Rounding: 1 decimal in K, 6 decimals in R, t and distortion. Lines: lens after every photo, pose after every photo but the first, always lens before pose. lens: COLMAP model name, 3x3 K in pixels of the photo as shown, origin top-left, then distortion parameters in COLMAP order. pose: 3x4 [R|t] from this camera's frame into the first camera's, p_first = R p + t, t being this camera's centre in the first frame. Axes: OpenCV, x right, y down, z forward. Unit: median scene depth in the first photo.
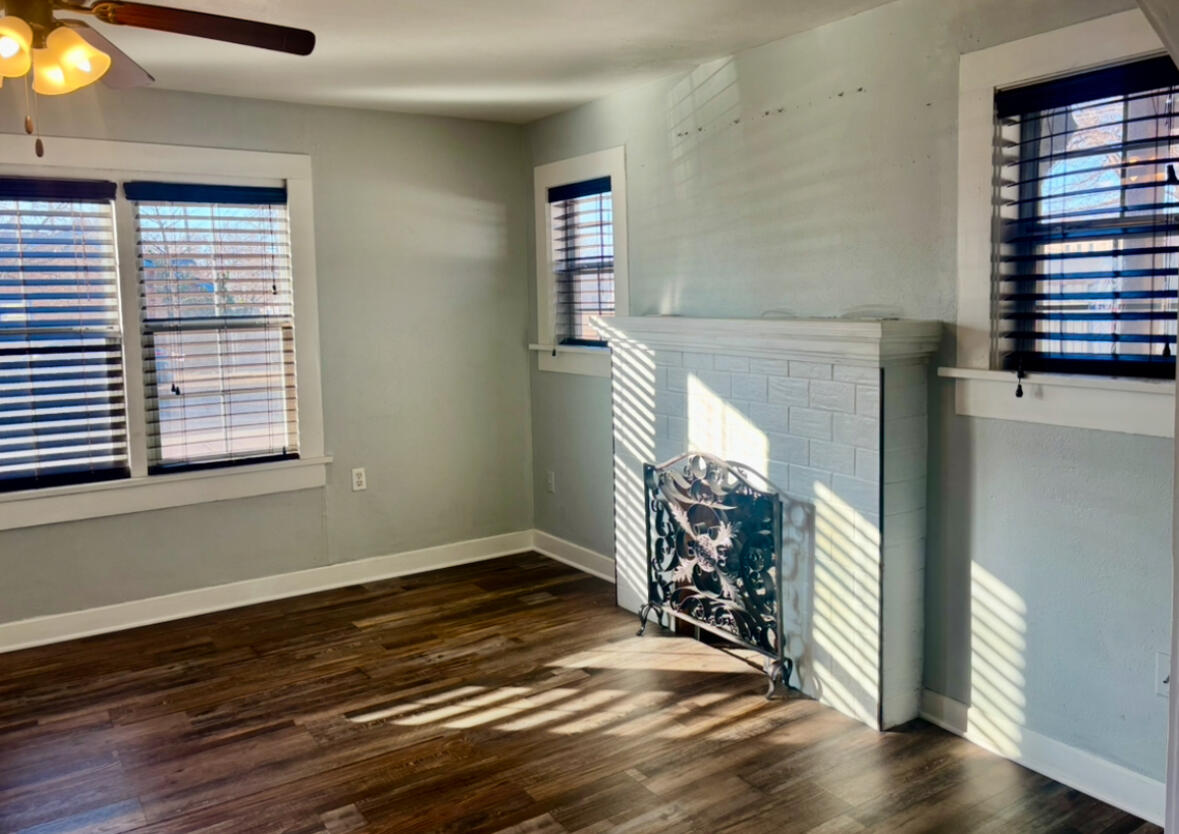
lens RADIAL K [[904.5, 0, 599.0], [0, 904.5, 404.8], [0, 0, 1]] dist [0.010202, 0.002486]
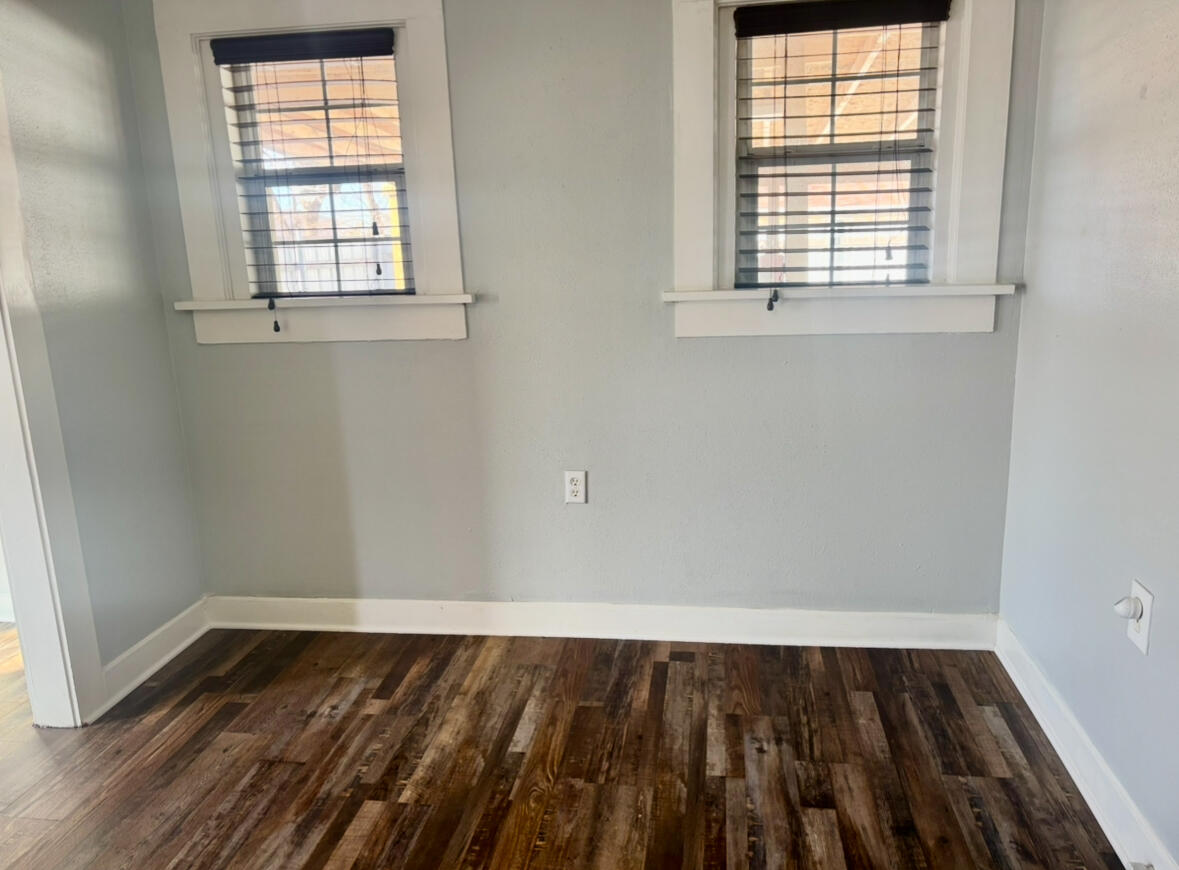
lens RADIAL K [[910.9, 0, 586.0], [0, 910.9, 432.8], [0, 0, 1]] dist [0.055121, -0.036288]
pose [[0.666730, -0.160237, 0.727871, -0.304494], [0.109237, 0.987078, 0.117238, -0.018298], [-0.737251, 0.001344, 0.675618, 0.317695]]
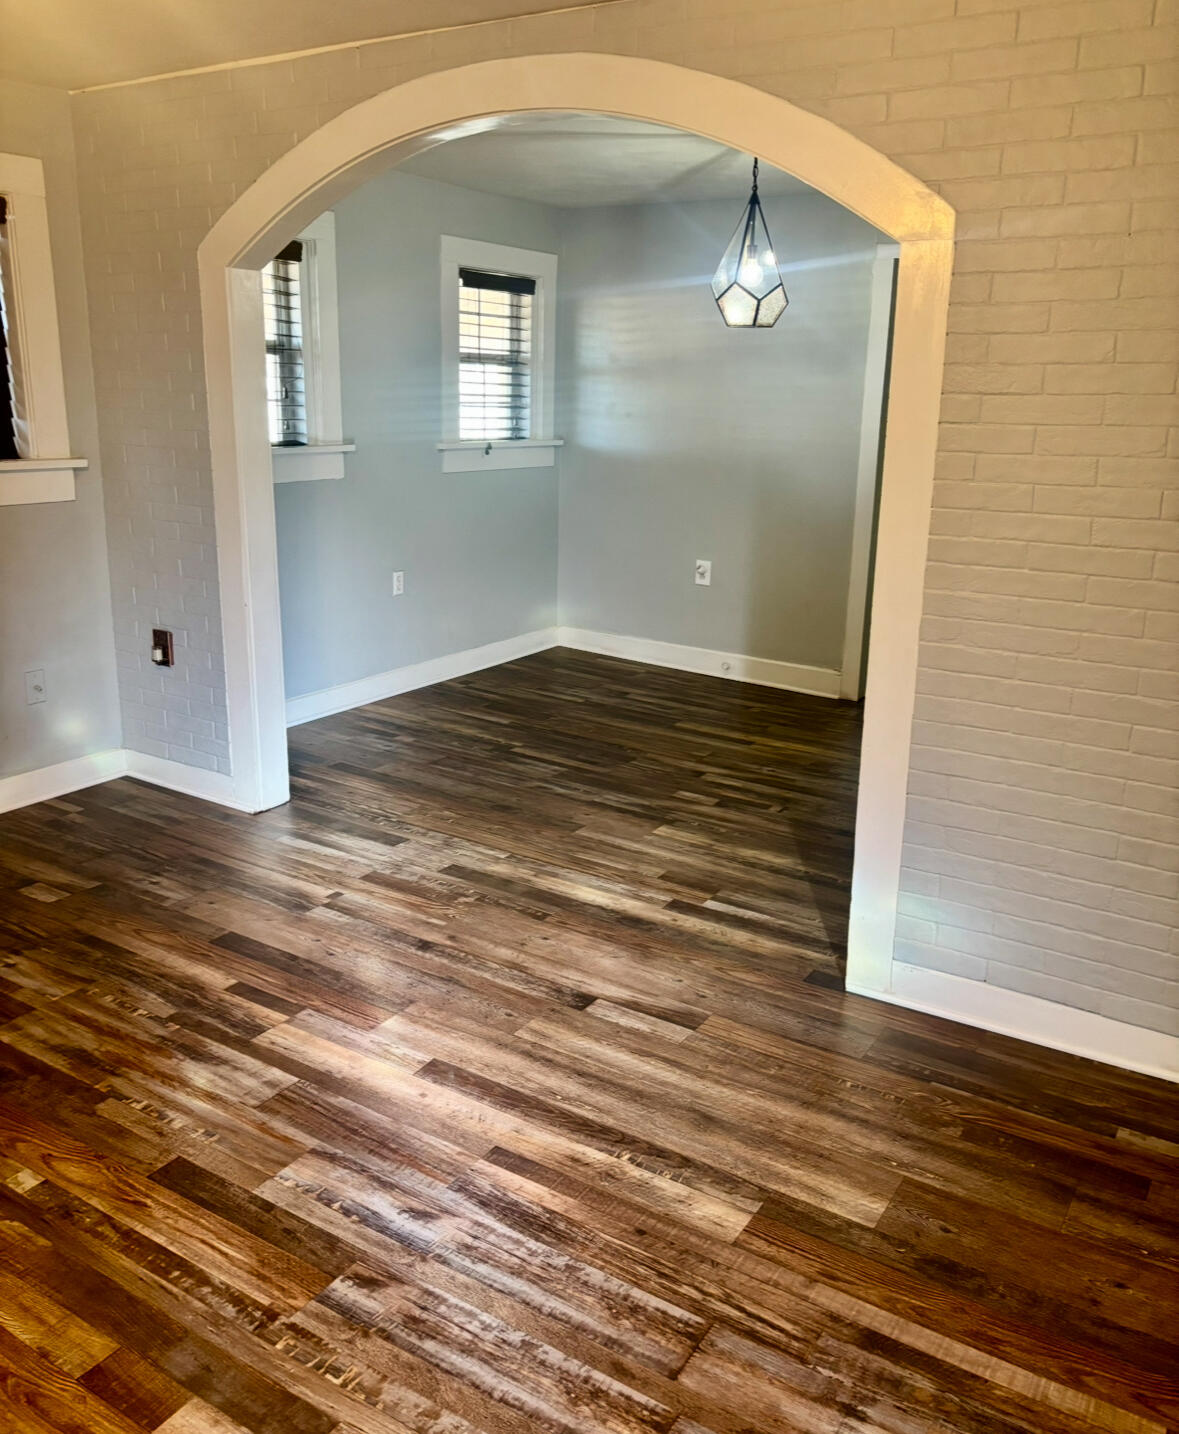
lens RADIAL K [[1225.5, 0, 586.5], [0, 1225.5, 724.9], [0, 0, 1]] dist [0.001583, -0.003872]
pose [[-0.421699, -0.228819, 0.877389, -1.293052], [0.090600, 0.952159, 0.291863, -0.143698], [-0.902198, 0.202570, -0.380794, 1.360759]]
